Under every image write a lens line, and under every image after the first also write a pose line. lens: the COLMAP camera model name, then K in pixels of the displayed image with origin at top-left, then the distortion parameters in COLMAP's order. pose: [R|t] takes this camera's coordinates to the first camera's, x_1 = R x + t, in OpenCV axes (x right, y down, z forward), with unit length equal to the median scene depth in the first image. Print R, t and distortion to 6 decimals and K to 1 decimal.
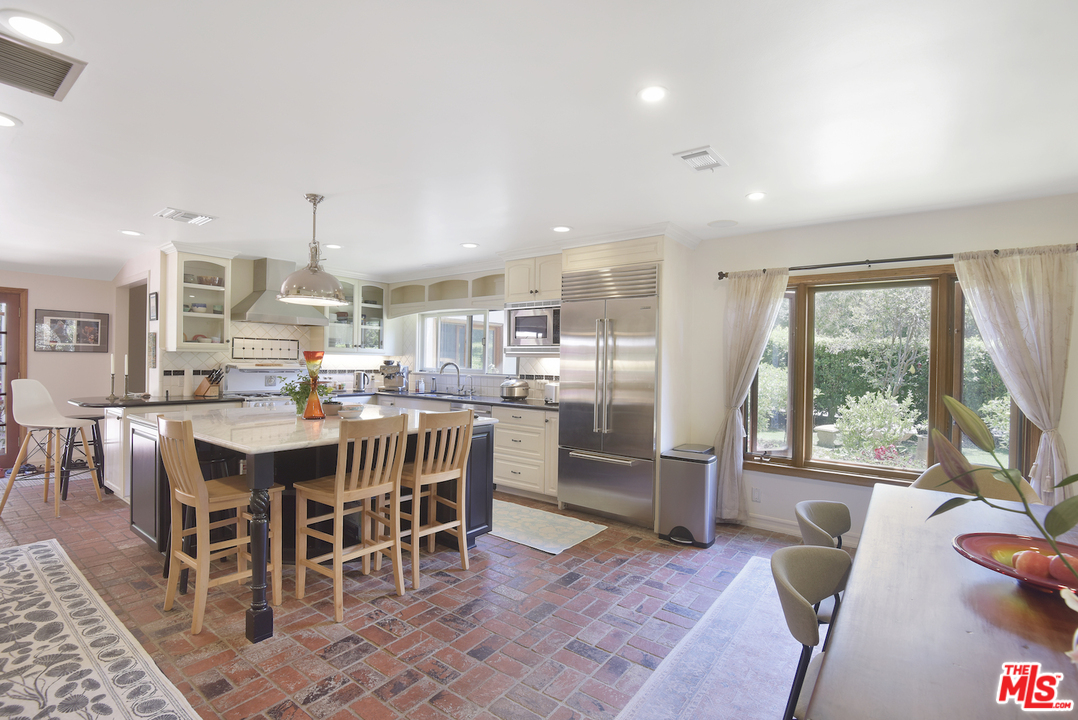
lens RADIAL K [[501.2, 0, 533.7], [0, 501.2, 360.1], [0, 0, 1]] dist [-0.009578, -0.001711]
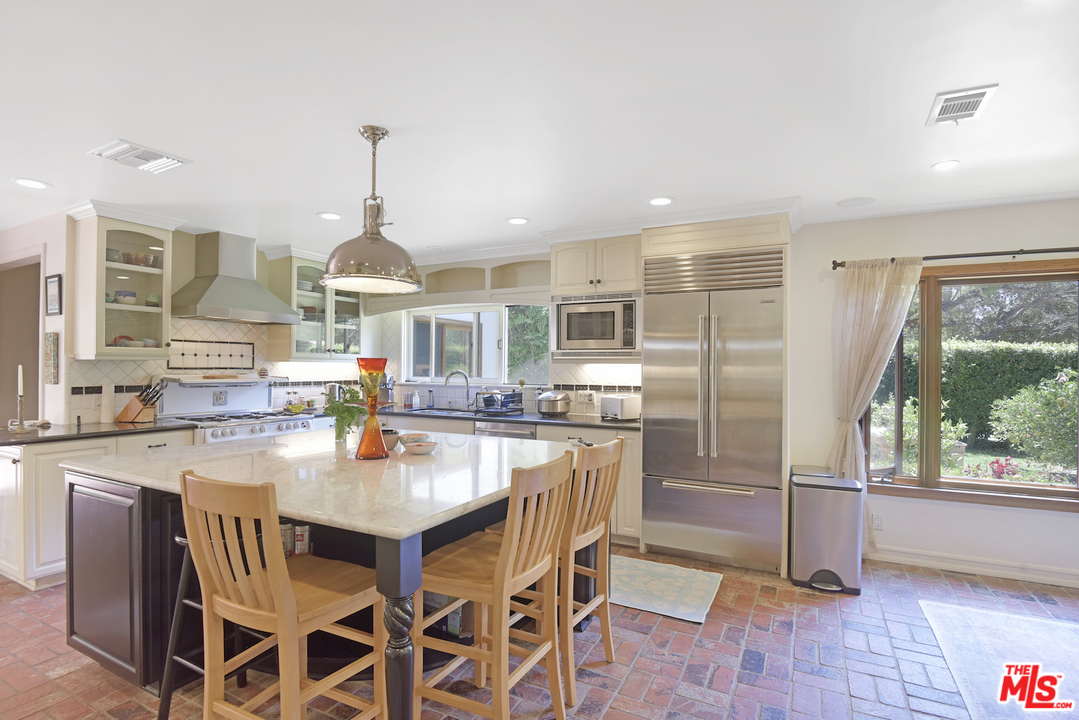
lens RADIAL K [[534.5, 0, 533.2], [0, 534.5, 360.2], [0, 0, 1]] dist [-0.020108, 0.000209]
pose [[0.985070, -0.008077, 0.171966, -0.262635], [0.009673, 0.999918, -0.008444, -0.004896], [-0.171883, 0.009981, 0.985067, 0.187521]]
